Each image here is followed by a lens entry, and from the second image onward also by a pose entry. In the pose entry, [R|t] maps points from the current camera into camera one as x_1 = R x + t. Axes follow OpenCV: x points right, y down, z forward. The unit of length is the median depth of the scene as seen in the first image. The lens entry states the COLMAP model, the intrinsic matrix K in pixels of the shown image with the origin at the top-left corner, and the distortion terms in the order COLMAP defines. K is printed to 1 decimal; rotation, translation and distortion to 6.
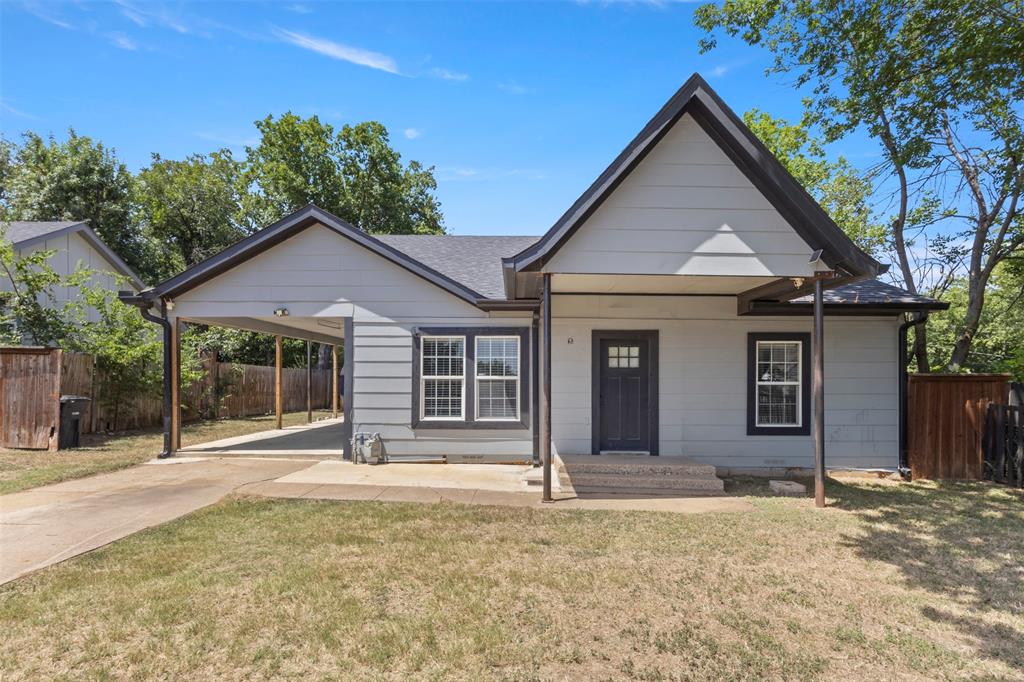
lens RADIAL K [[473.8, 0, 507.9], [0, 473.8, 362.0], [0, 0, 1]] dist [-0.000524, 0.002124]
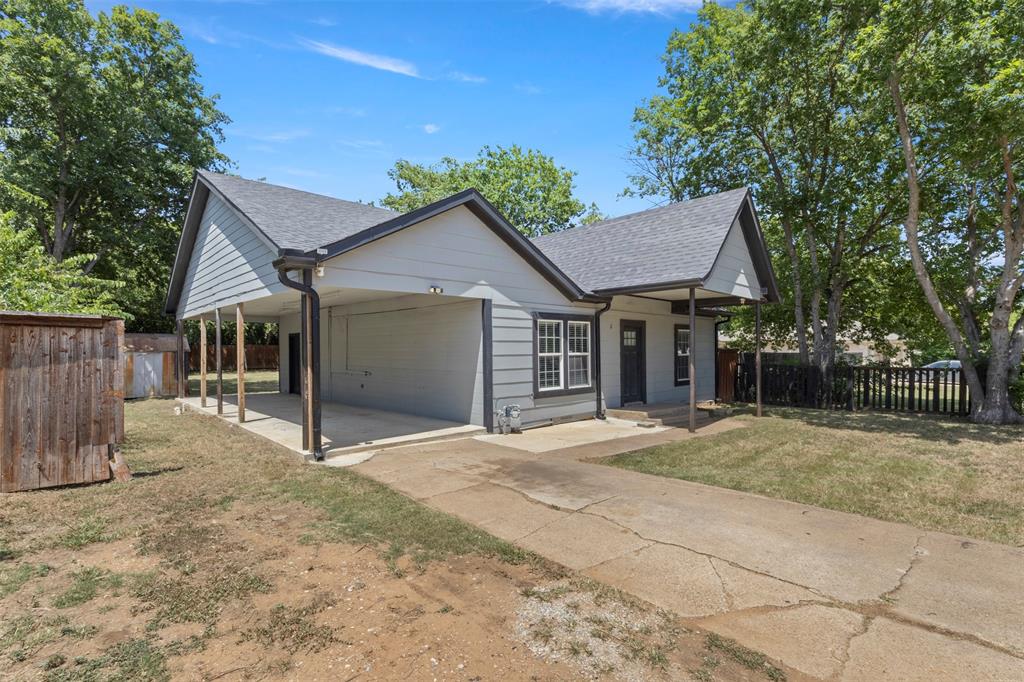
lens RADIAL K [[473.8, 0, 512.6], [0, 473.8, 349.1], [0, 0, 1]] dist [-0.000524, 0.002124]
pose [[0.730875, -0.008753, 0.682455, -1.022969], [-0.000080, 0.999917, 0.012910, 0.003606], [-0.682511, -0.009491, 0.730814, 0.187021]]
